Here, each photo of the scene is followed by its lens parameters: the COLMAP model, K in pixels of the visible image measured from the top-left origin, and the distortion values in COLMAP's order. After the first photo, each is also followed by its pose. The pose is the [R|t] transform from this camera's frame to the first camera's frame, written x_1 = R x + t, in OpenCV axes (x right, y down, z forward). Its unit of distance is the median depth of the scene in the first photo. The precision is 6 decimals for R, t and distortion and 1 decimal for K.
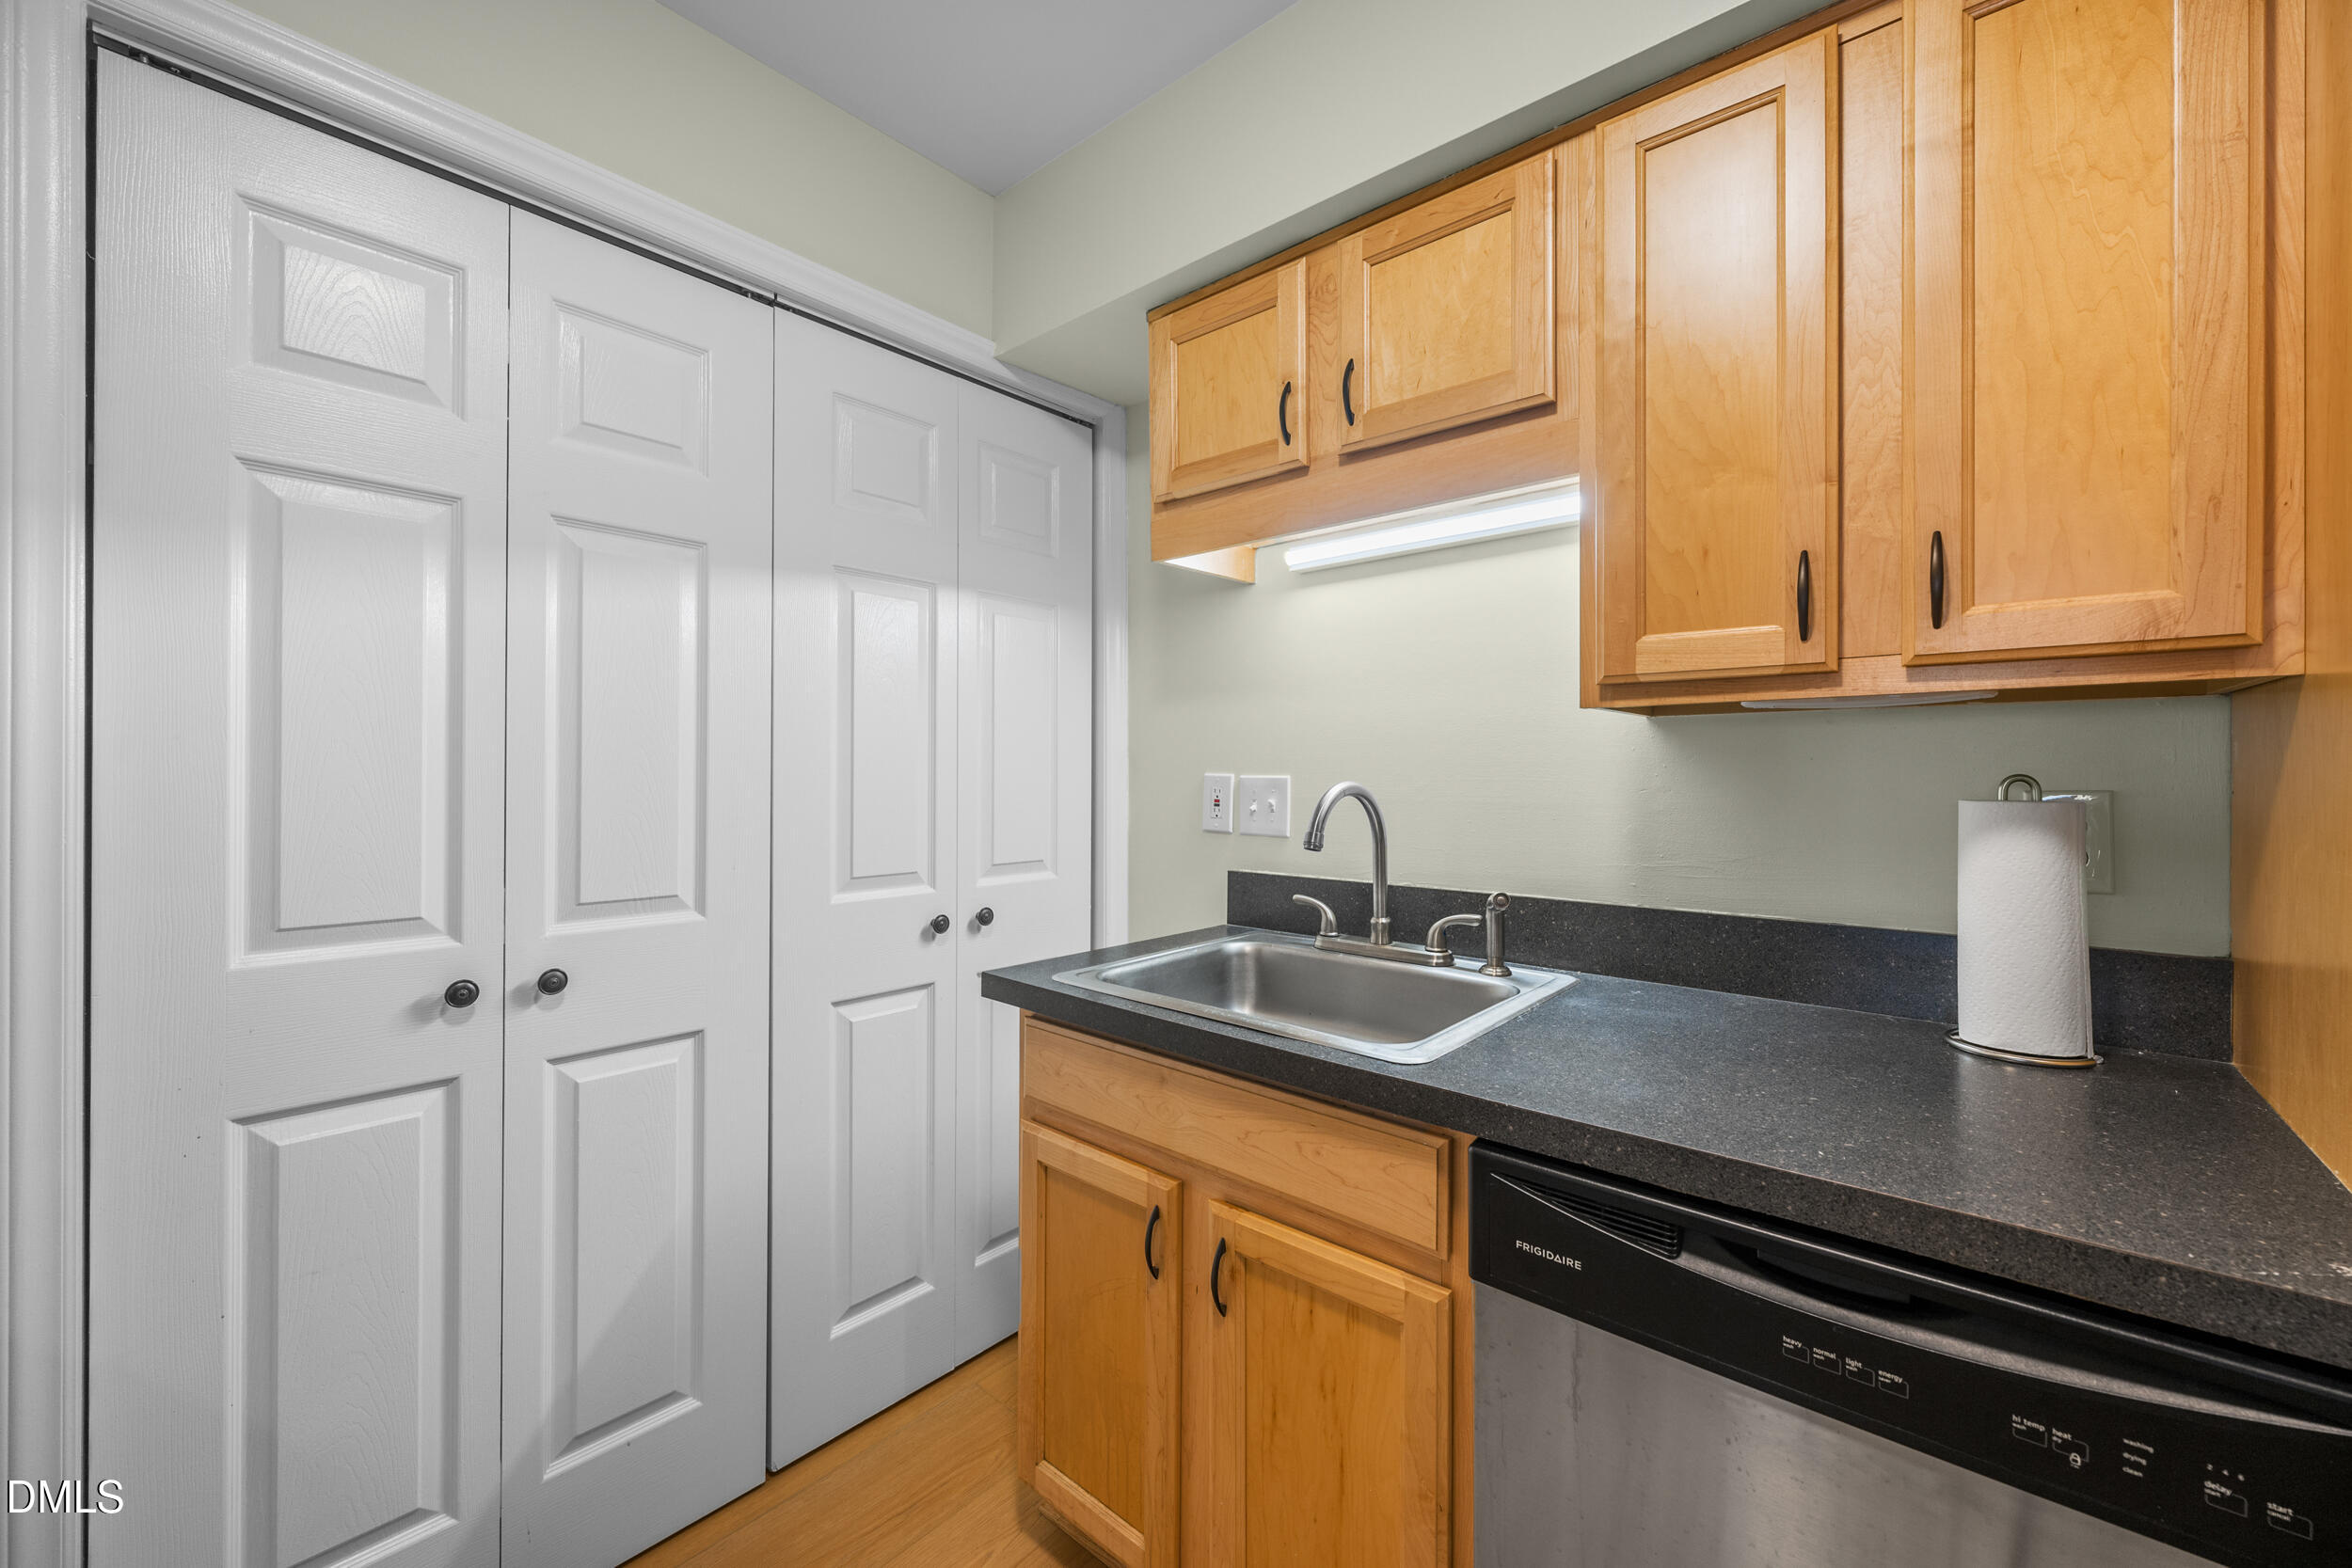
lens RADIAL K [[916.3, 0, 1182.7], [0, 916.3, 767.9], [0, 0, 1]] dist [-0.001364, -0.000021]
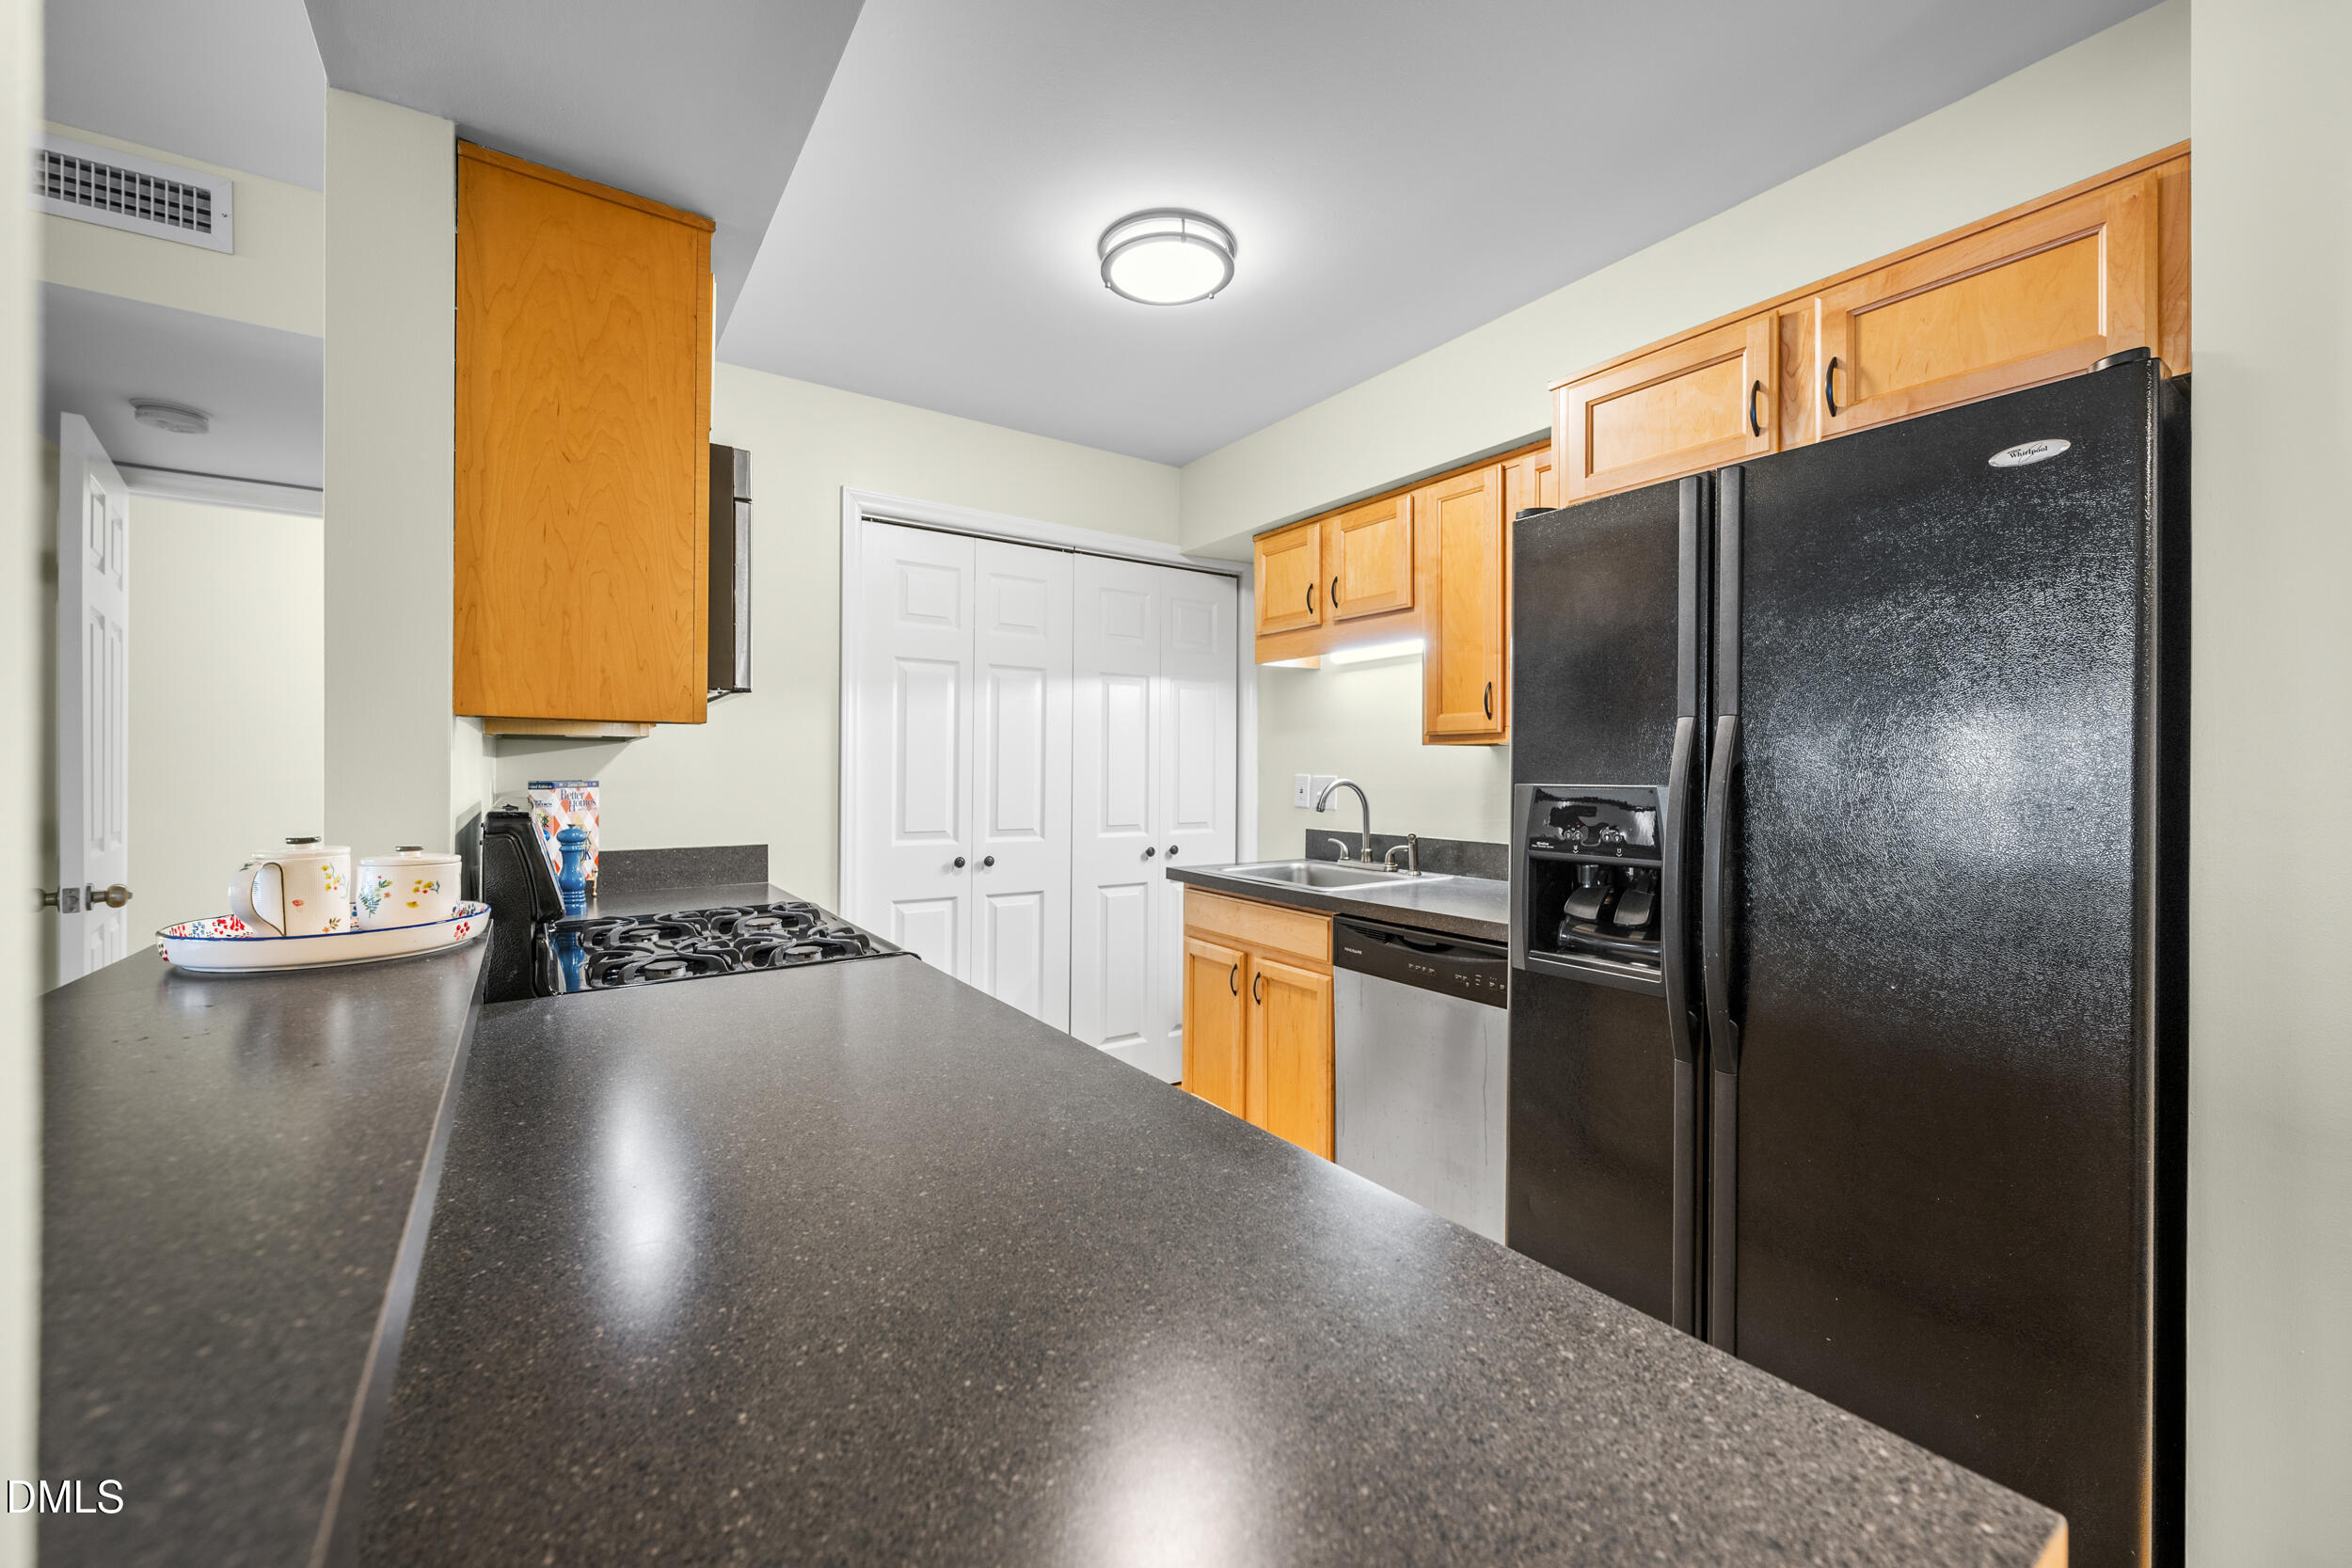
lens RADIAL K [[922.4, 0, 1178.1], [0, 922.4, 776.2], [0, 0, 1]] dist [-0.000999, -0.000306]
pose [[0.967244, 0.003800, -0.253822, 0.354986], [-0.001895, 0.999968, 0.007752, -0.005764], [0.253843, -0.007017, 0.967220, -1.078945]]
